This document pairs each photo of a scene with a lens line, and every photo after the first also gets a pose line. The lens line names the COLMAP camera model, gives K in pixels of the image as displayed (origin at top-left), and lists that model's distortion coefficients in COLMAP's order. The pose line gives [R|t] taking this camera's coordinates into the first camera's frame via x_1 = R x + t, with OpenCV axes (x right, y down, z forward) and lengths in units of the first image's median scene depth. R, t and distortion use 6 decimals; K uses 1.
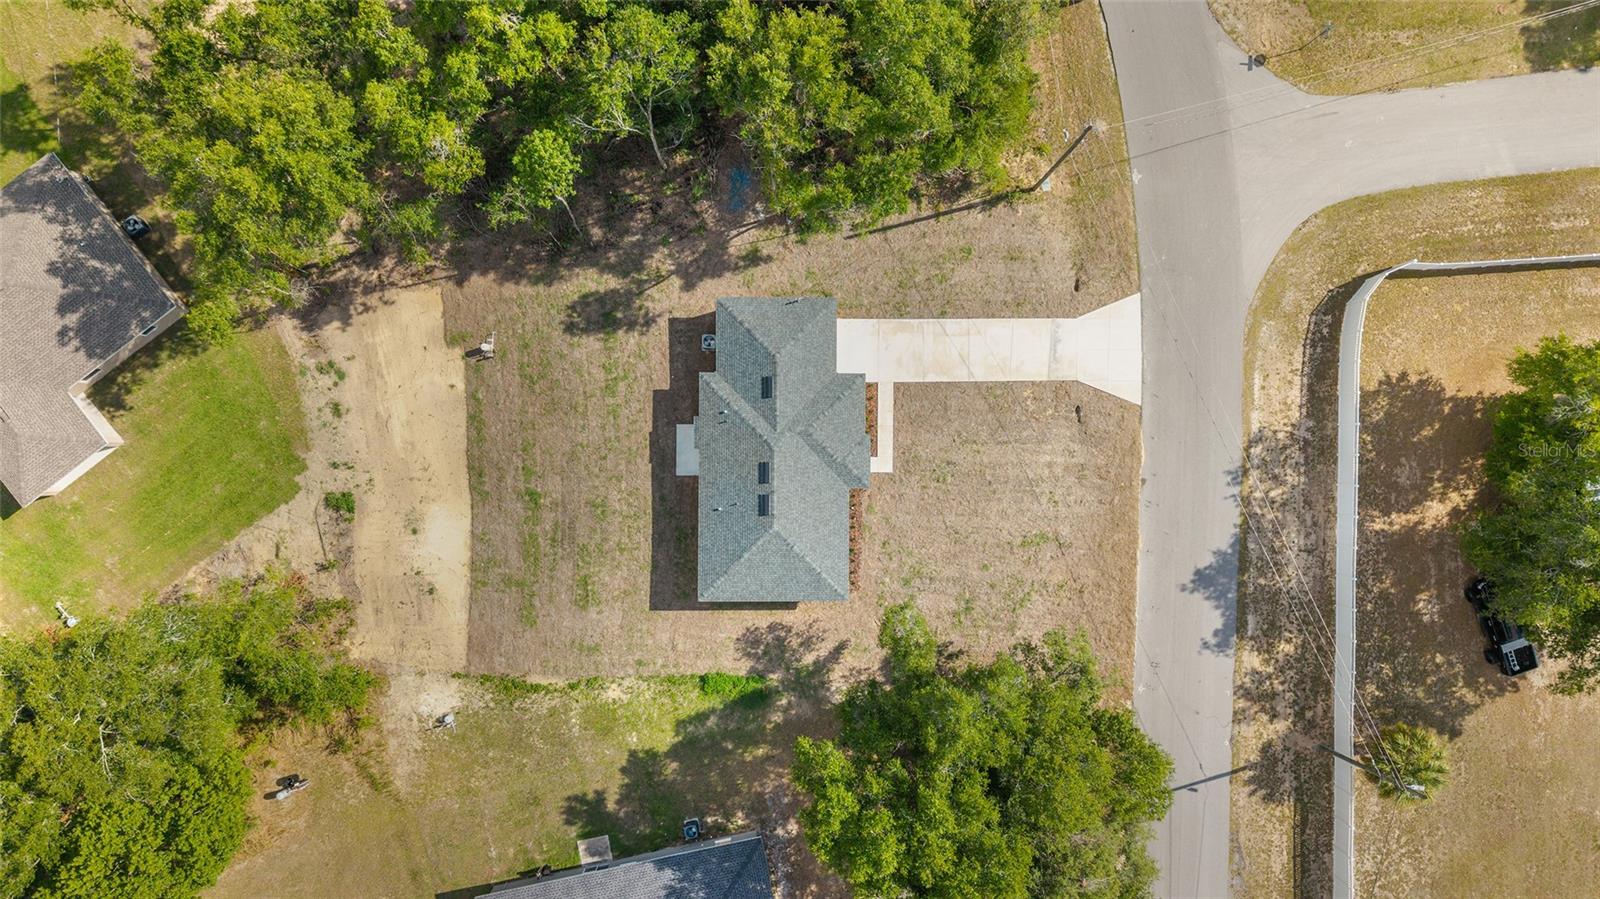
lens RADIAL K [[1080.7, 0, 812.0], [0, 1080.7, 455.6], [0, 0, 1]] dist [0.026279, -0.030881]
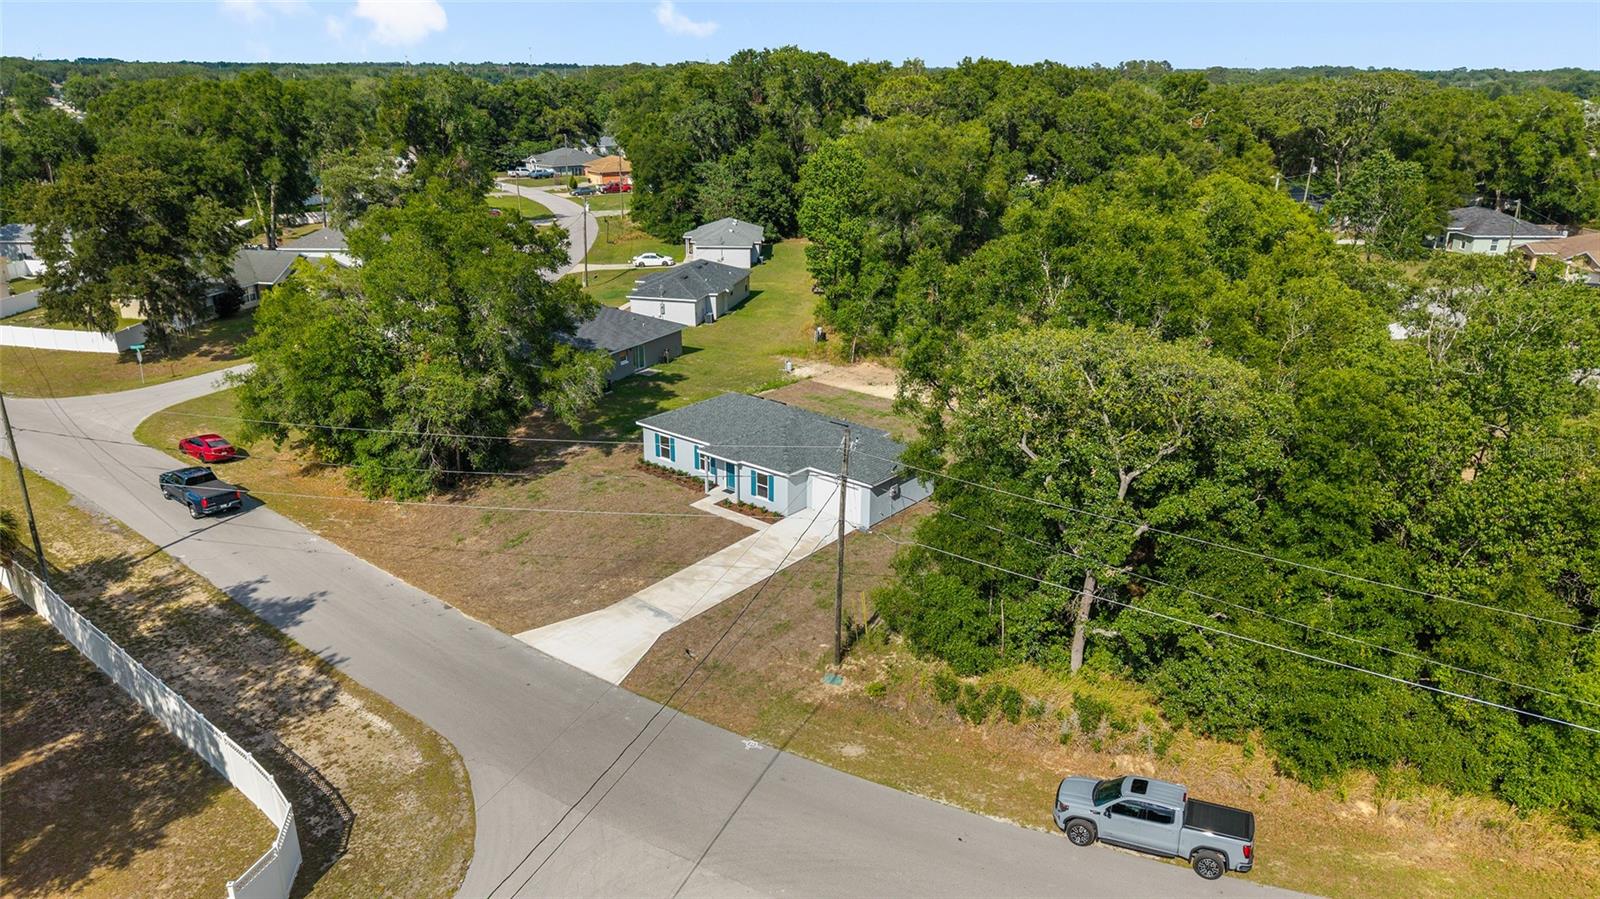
lens RADIAL K [[1080.7, 0, 792.6], [0, 1080.7, 461.4], [0, 0, 1]] dist [0.026279, -0.030881]
pose [[-0.636883, 0.232753, -0.734987, 0.700010], [-0.770650, -0.219240, 0.598358, -0.608450], [-0.021869, 0.947502, 0.319002, 0.665809]]
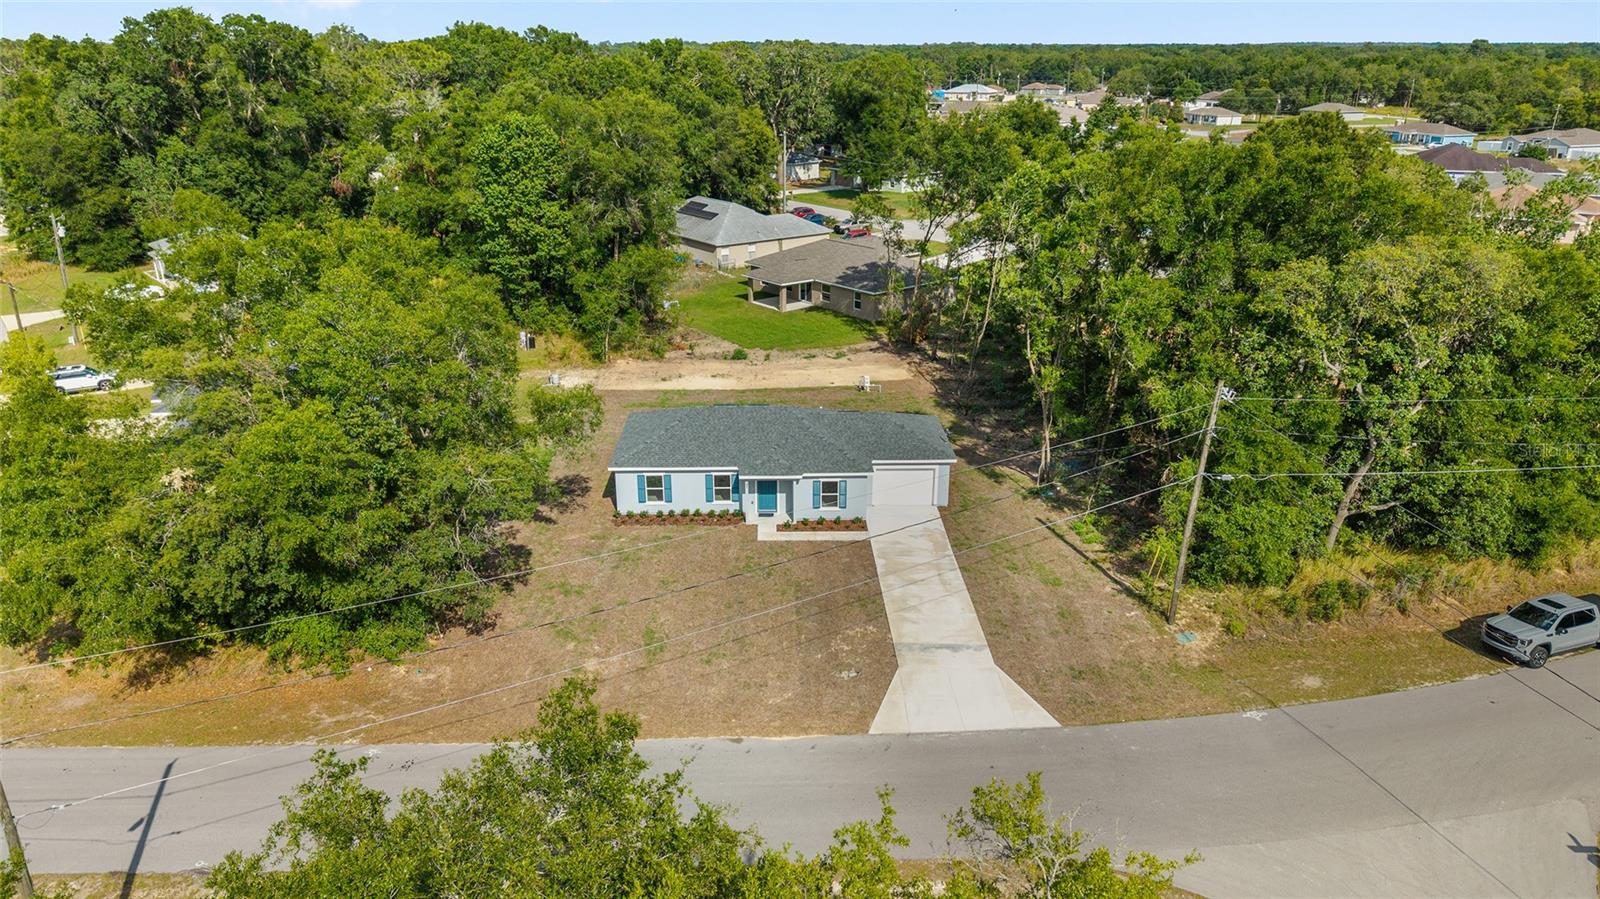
lens RADIAL K [[1080.7, 0, 802.9], [0, 1080.7, 453.7], [0, 0, 1]] dist [0.026279, -0.030881]
pose [[0.030304, 0.326344, -0.944765, 0.812498], [-0.999533, 0.013547, -0.027381, 0.002168], [0.003863, 0.945154, 0.326603, 0.681044]]
